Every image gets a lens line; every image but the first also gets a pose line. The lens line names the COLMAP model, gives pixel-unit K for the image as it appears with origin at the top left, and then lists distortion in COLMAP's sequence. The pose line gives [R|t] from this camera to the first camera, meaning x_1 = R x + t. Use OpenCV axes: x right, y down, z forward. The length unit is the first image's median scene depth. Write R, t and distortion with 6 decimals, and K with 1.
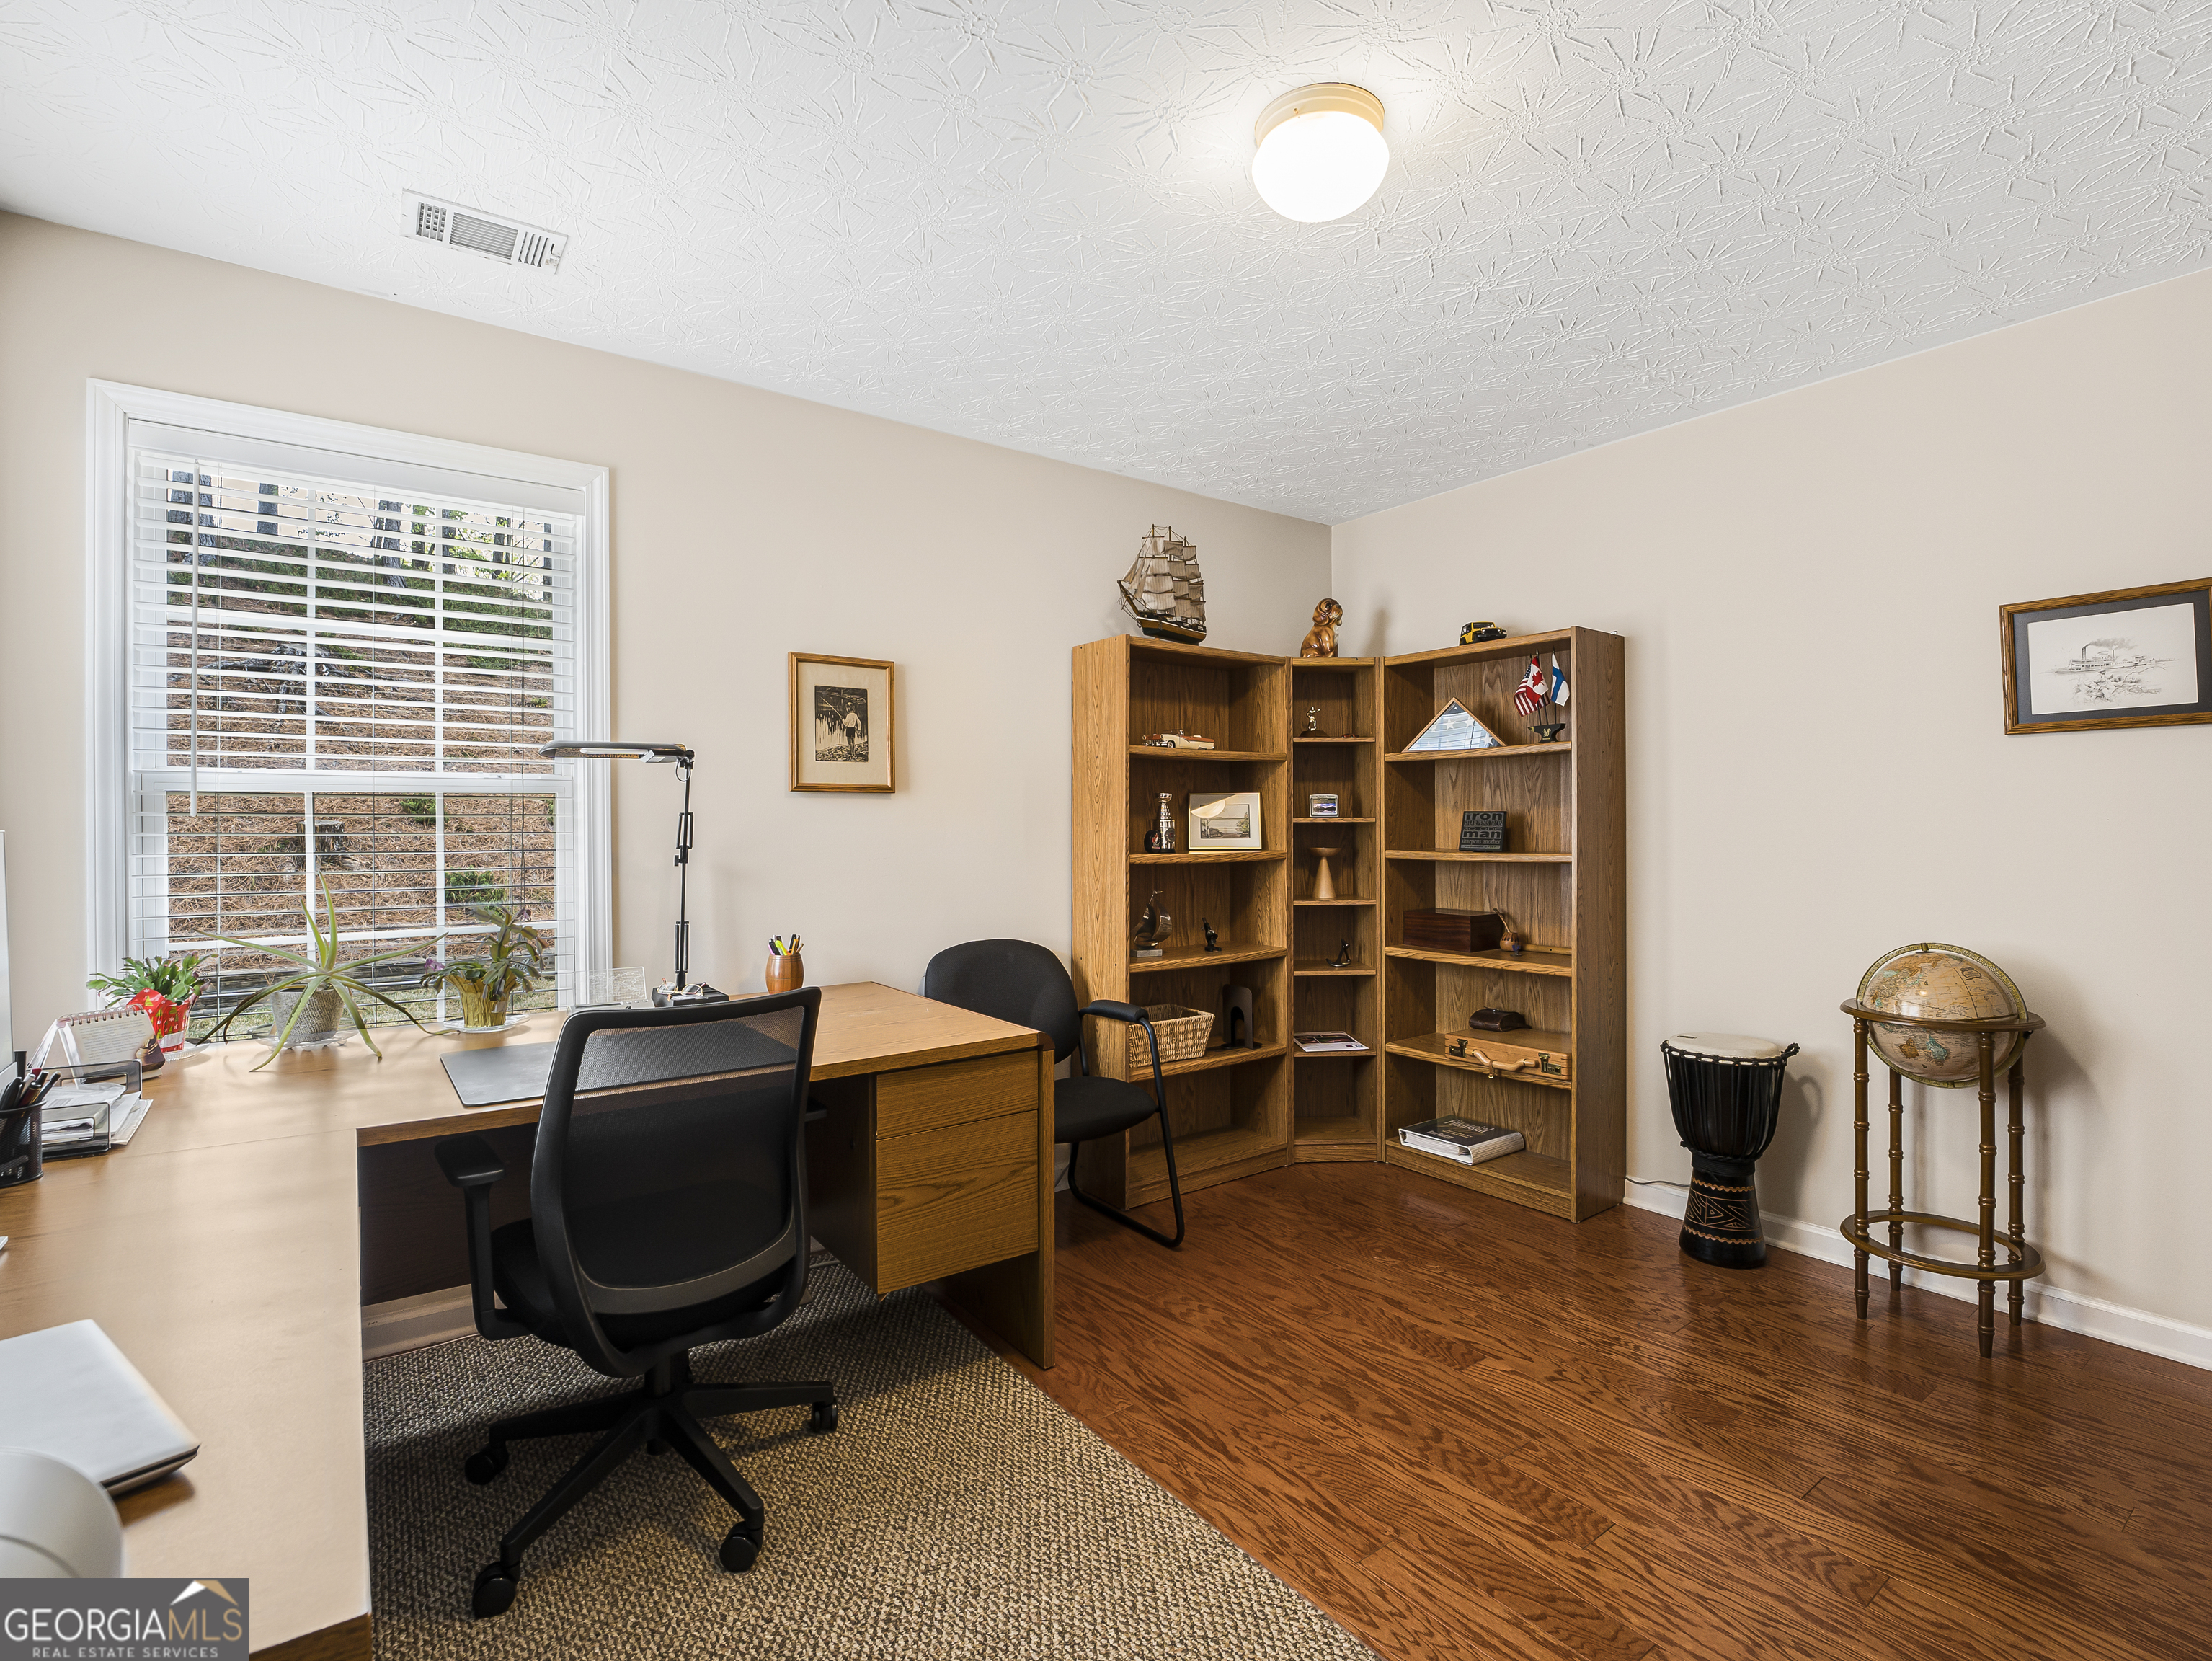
lens RADIAL K [[1035.4, 0, 1104.6], [0, 1035.4, 802.2], [0, 0, 1]] dist [-0.031831, 0.000125]
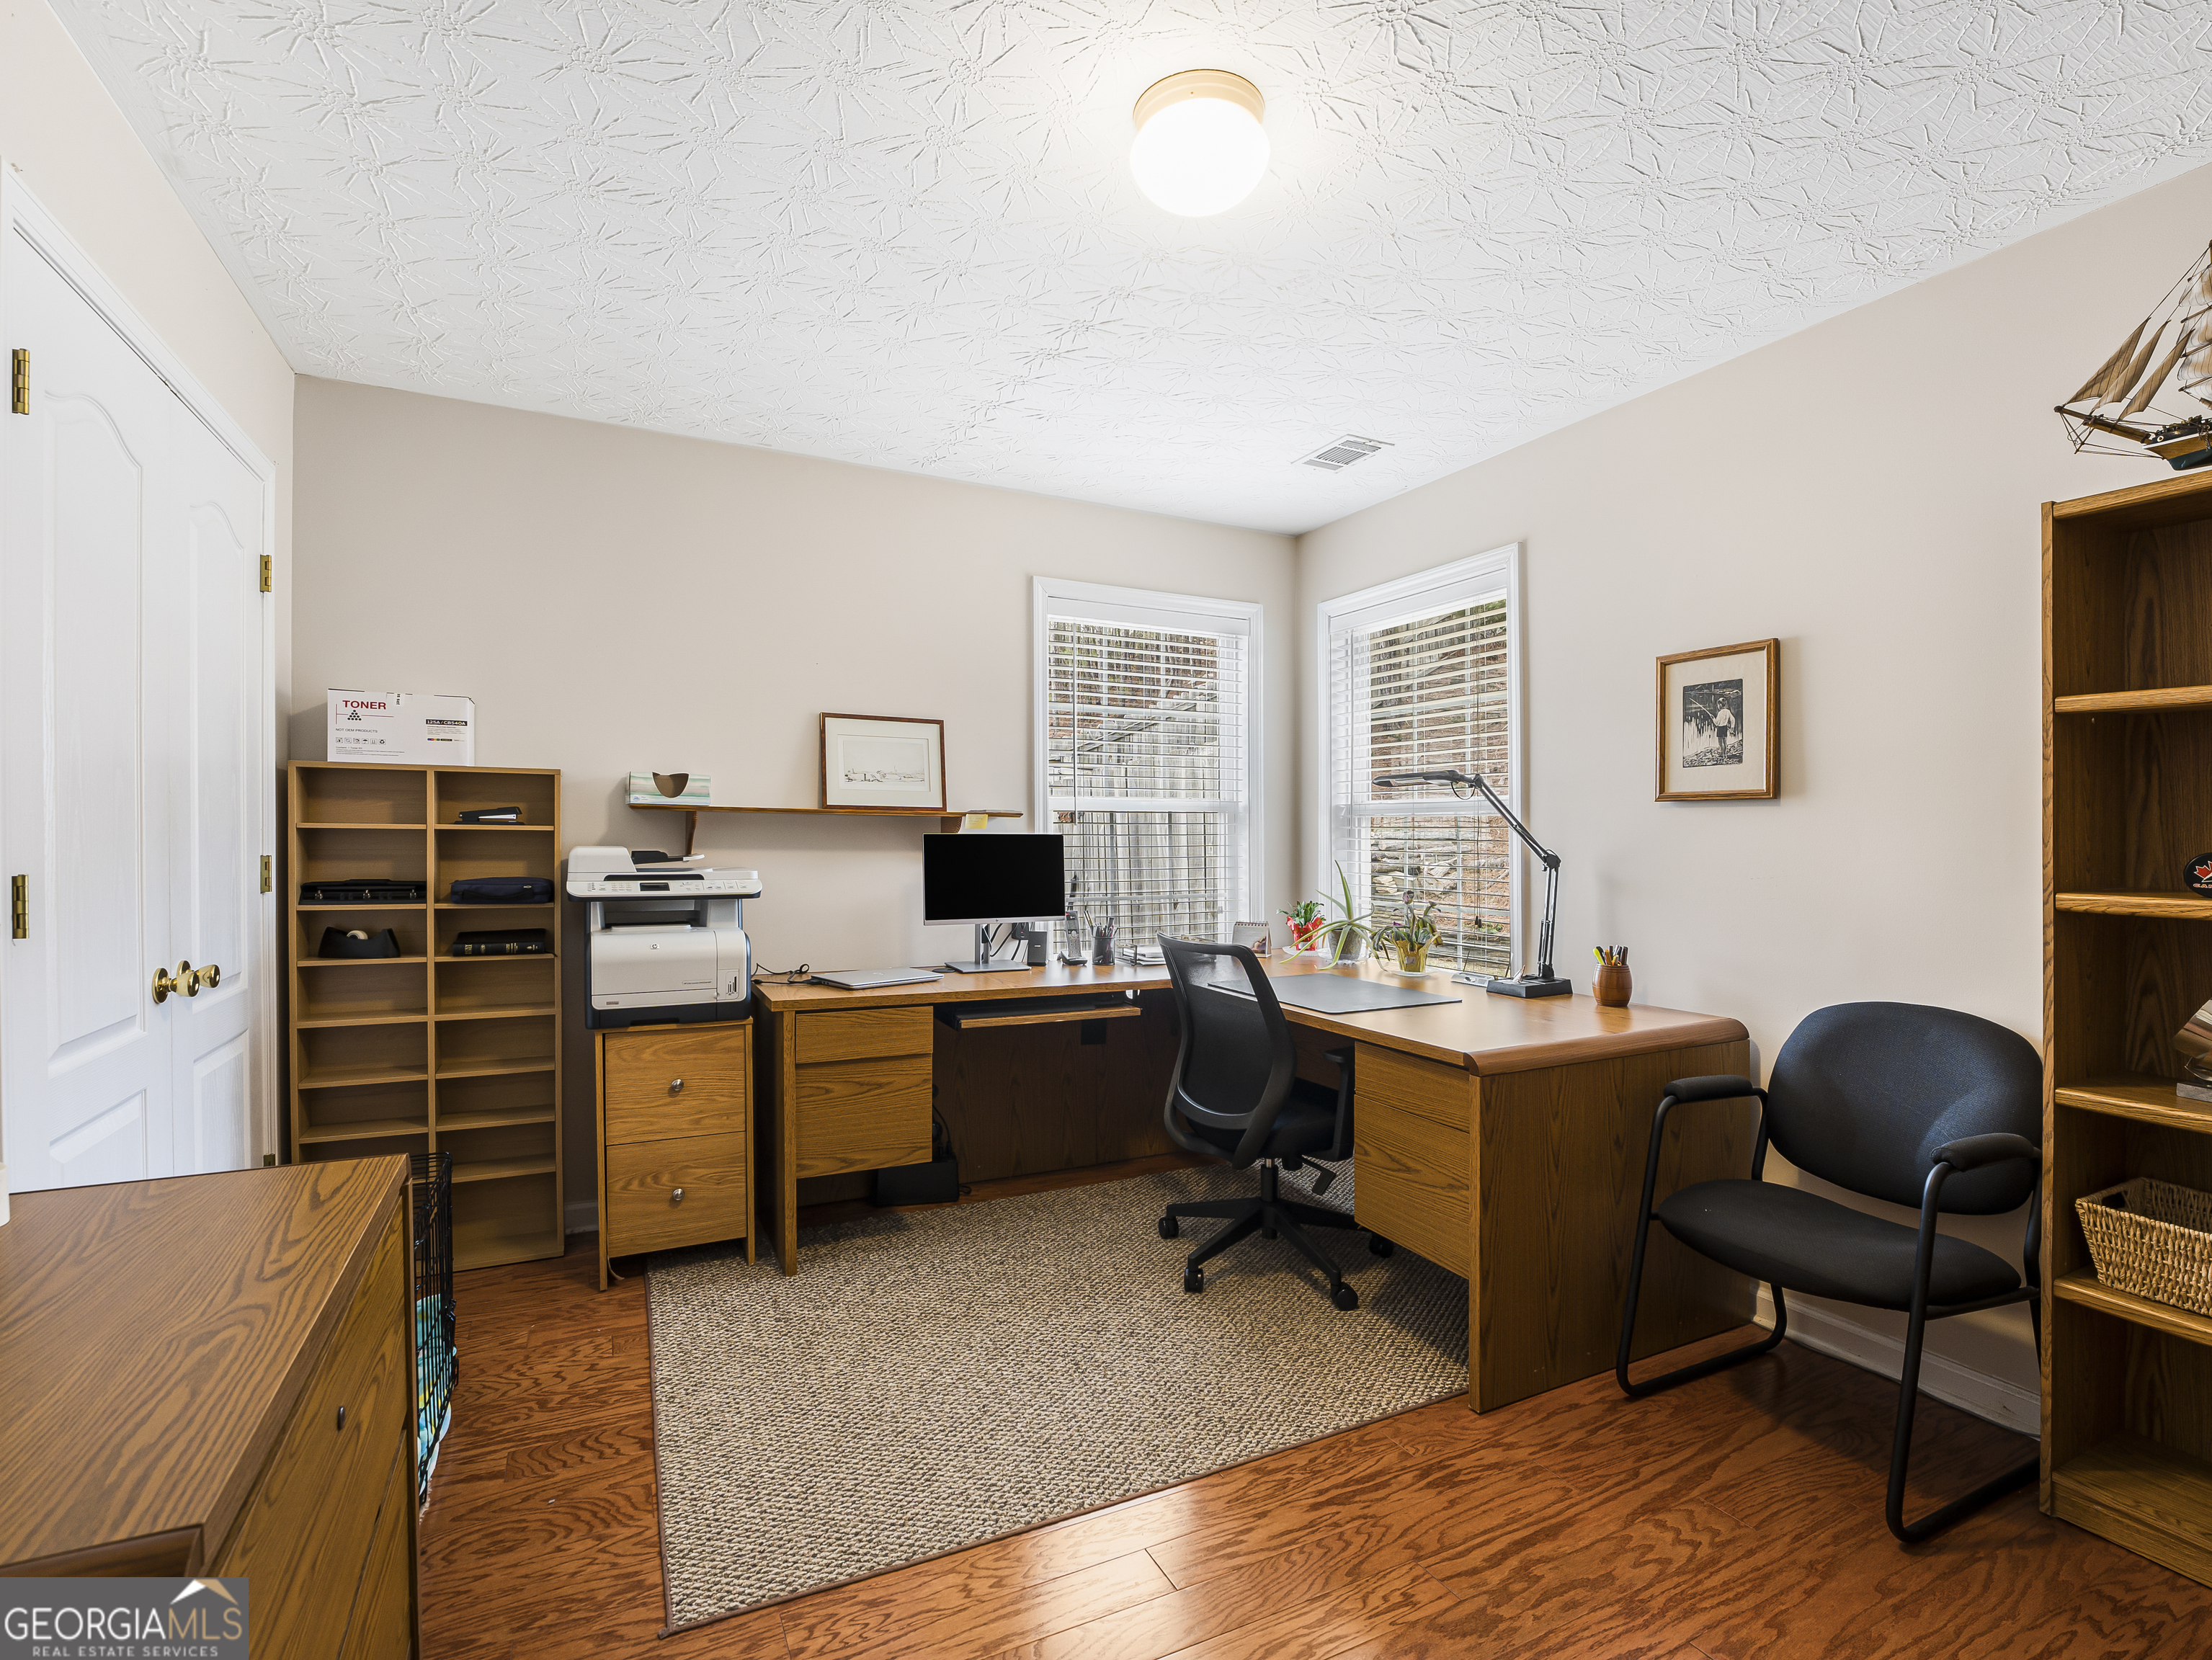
lens RADIAL K [[1017.5, 0, 1101.8], [0, 1017.5, 832.9], [0, 0, 1]] dist [-0.028437, 0.001671]
pose [[-0.158727, -0.003891, -0.987315, 0.700130], [0.013118, 0.999896, -0.006050, 0.017227], [0.987235, -0.013912, -0.158659, 0.627070]]
